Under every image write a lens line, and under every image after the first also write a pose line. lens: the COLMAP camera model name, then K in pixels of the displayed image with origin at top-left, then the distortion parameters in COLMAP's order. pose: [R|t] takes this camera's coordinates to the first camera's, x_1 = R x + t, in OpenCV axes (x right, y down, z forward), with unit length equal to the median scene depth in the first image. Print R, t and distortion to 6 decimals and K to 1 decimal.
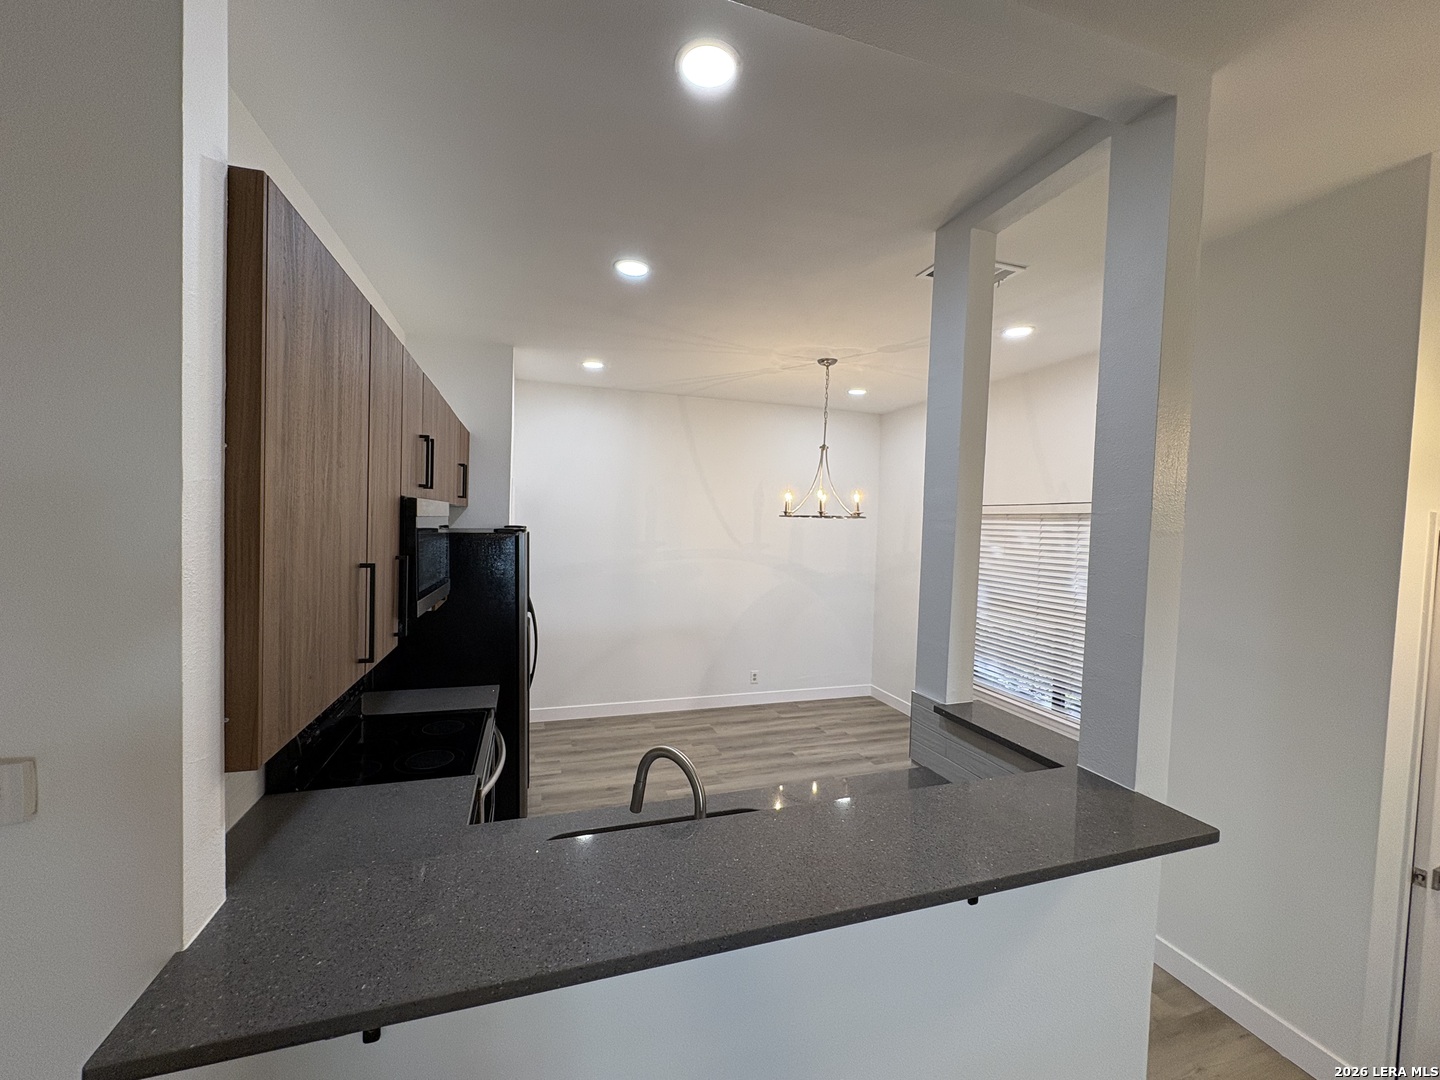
lens RADIAL K [[571.5, 0, 725.2], [0, 571.5, 540.0], [0, 0, 1]] dist [-0.000250, 0.000135]
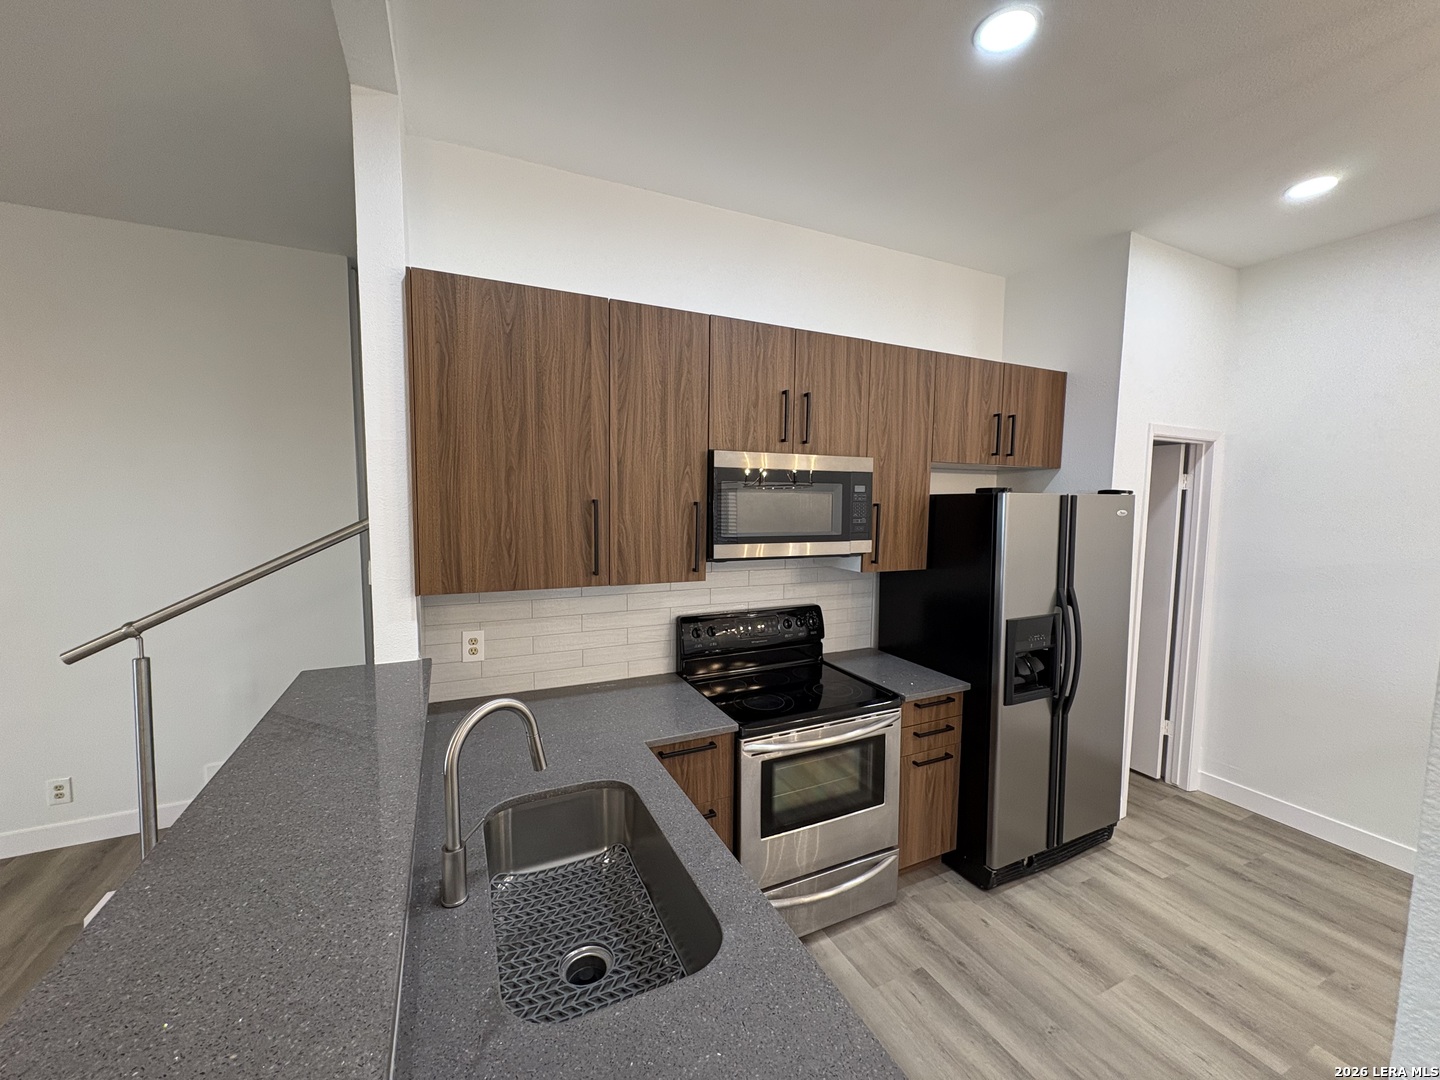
lens RADIAL K [[571.5, 0, 719.4], [0, 571.5, 539.9], [0, 0, 1]] dist [-0.000250, 0.000135]
pose [[0.118674, 0.042920, -0.992005, 0.244691], [-0.042175, 0.998382, 0.038151, 0.026983], [0.992037, 0.037311, 0.120292, 0.386081]]
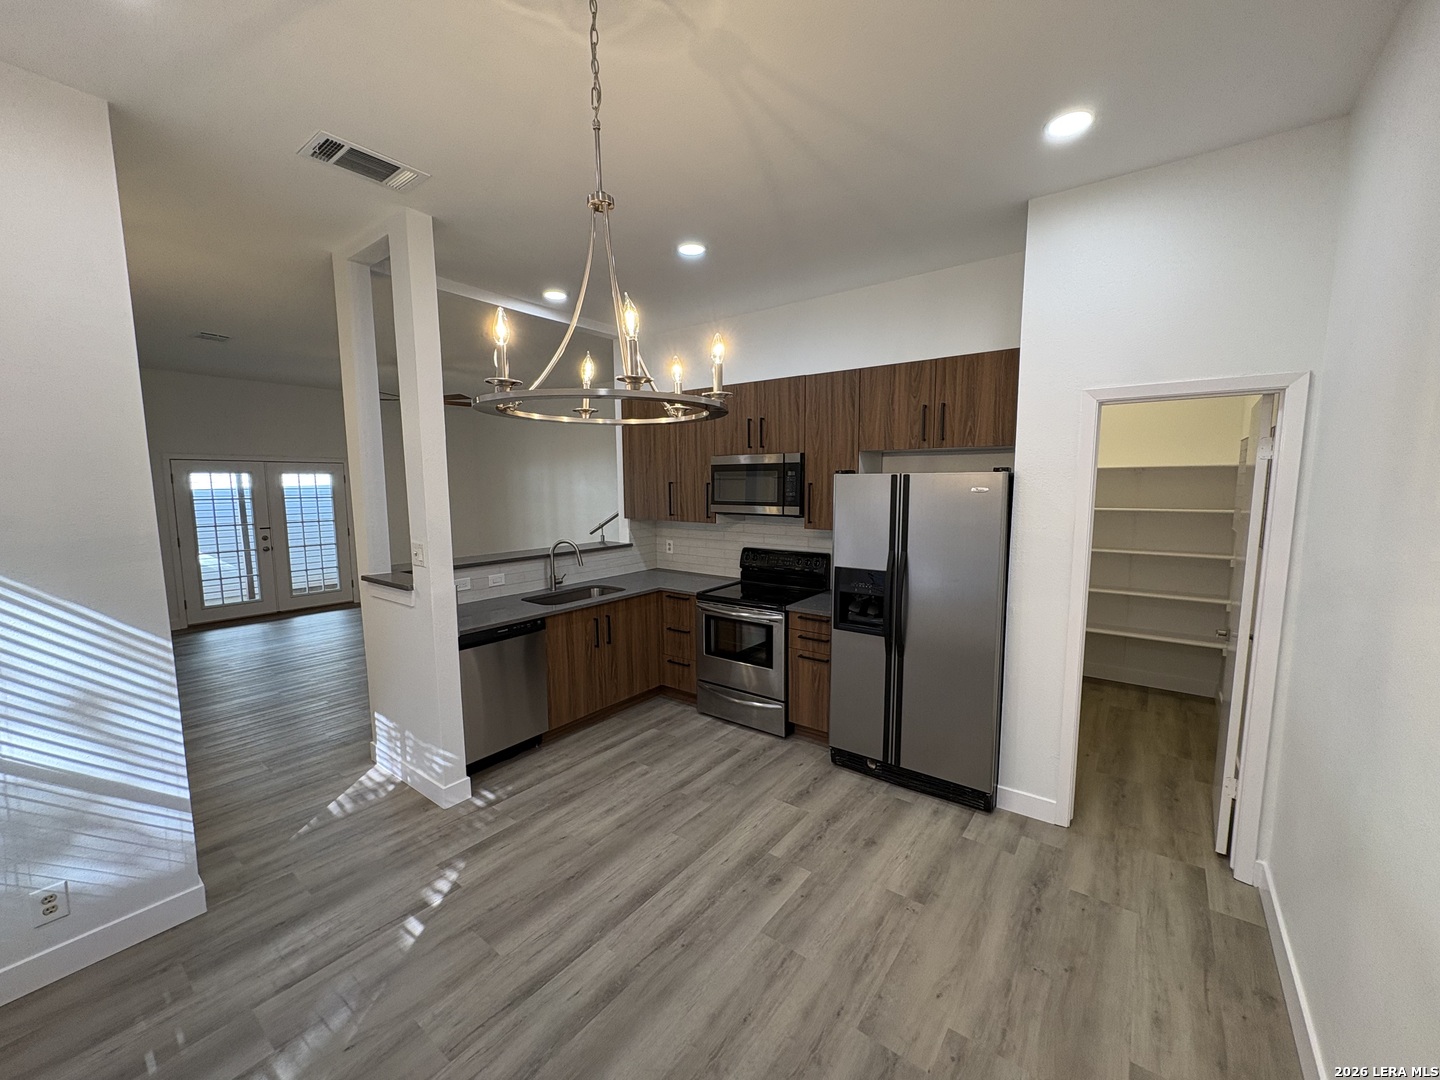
lens RADIAL K [[571.5, 0, 719.9], [0, 571.5, 542.3], [0, 0, 1]] dist [-0.000250, 0.000135]
pose [[-0.827606, 0.030954, -0.560455, 0.286519], [-0.042842, 0.992082, 0.118056, -0.000742], [0.559672, 0.121715, -0.819727, 1.235698]]
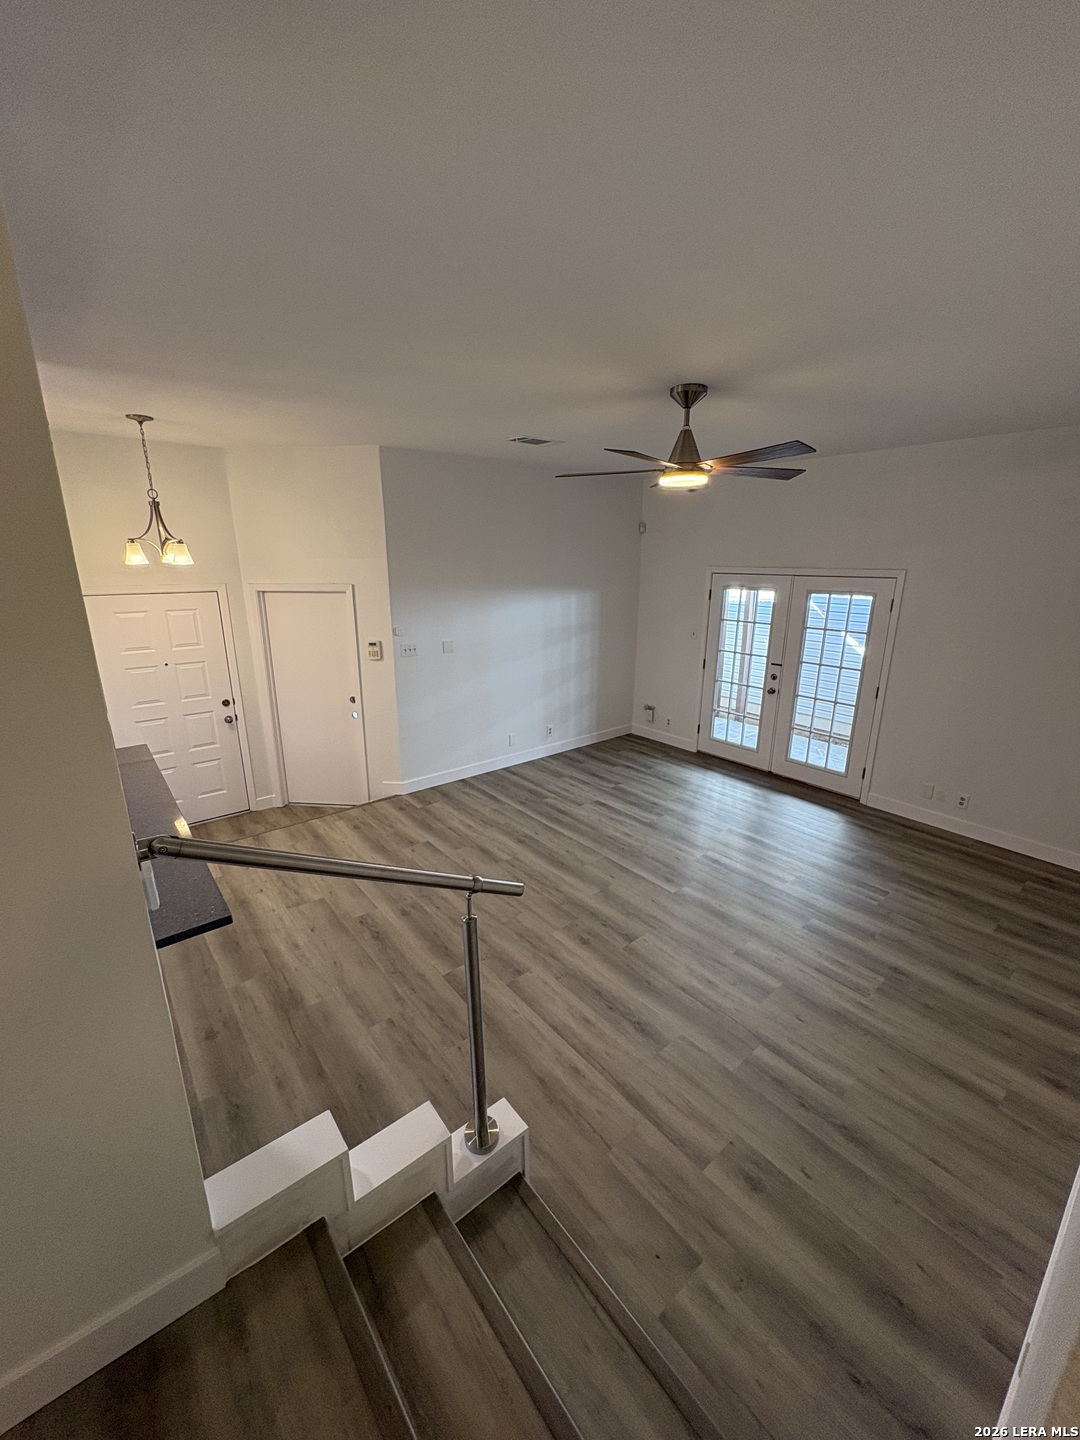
lens RADIAL K [[571.5, 0, 537.1], [0, 571.5, 722.4], [0, 0, 1]] dist [-0.000250, 0.000135]
pose [[-0.351745, -0.288153, 0.890642, -0.521861], [0.023320, 0.948450, 0.316066, -0.079102], [-0.935805, 0.131945, -0.326892, 0.075140]]
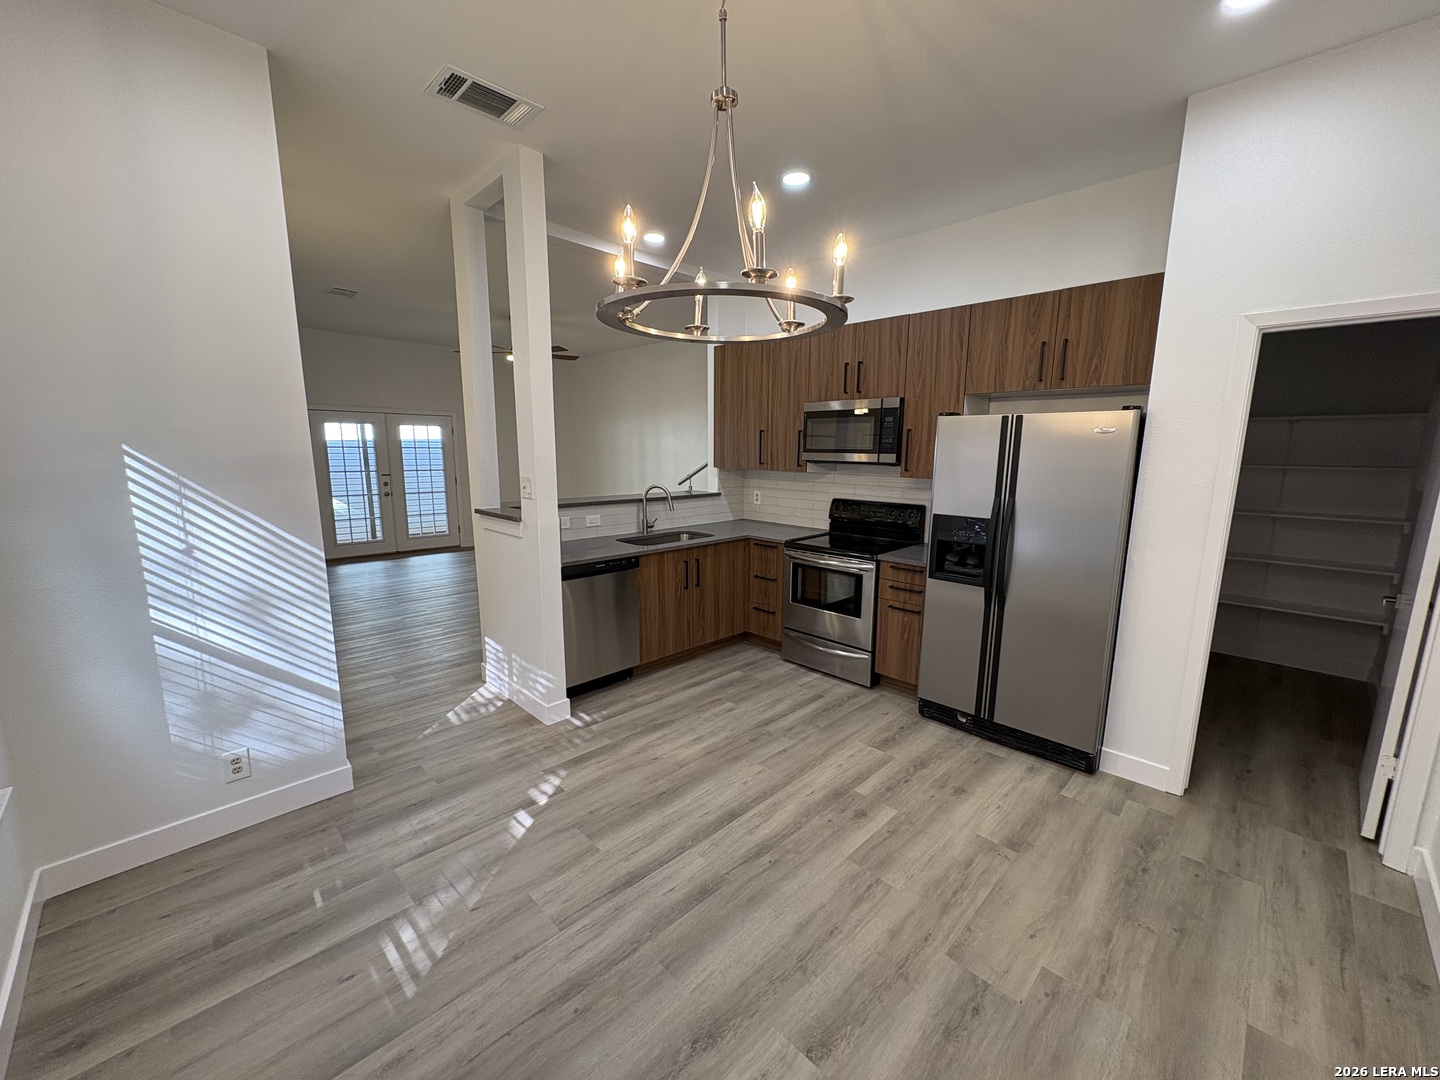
lens RADIAL K [[571.5, 0, 719.6], [0, 571.5, 542.3], [0, 0, 1]] dist [-0.000250, 0.000135]
pose [[-0.896974, 0.031399, -0.440967, 0.303733], [-0.055213, 0.981708, 0.182210, 0.031163], [0.438622, 0.187785, -0.878833, 1.232028]]
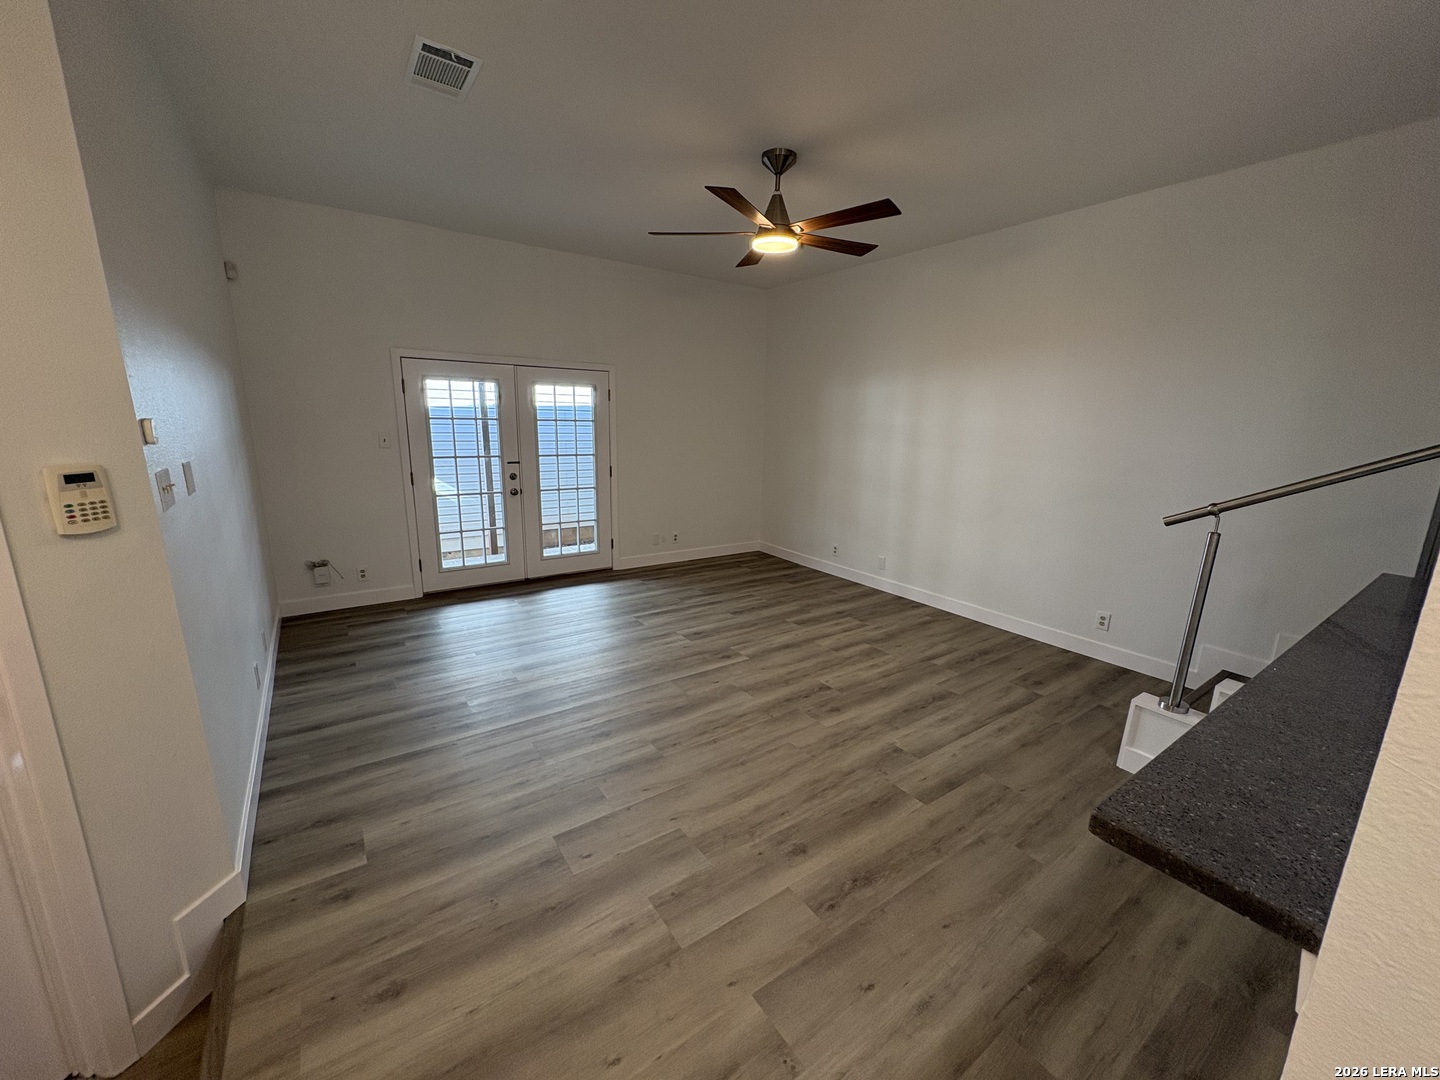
lens RADIAL K [[571.5, 0, 719.5], [0, 571.5, 542.0], [0, 0, 1]] dist [-0.000250, 0.000135]
pose [[-0.957757, 0.008626, -0.287449, 0.380519], [-0.064262, 0.967855, 0.243161, 0.056117], [0.280306, 0.251362, -0.926415, 0.385816]]
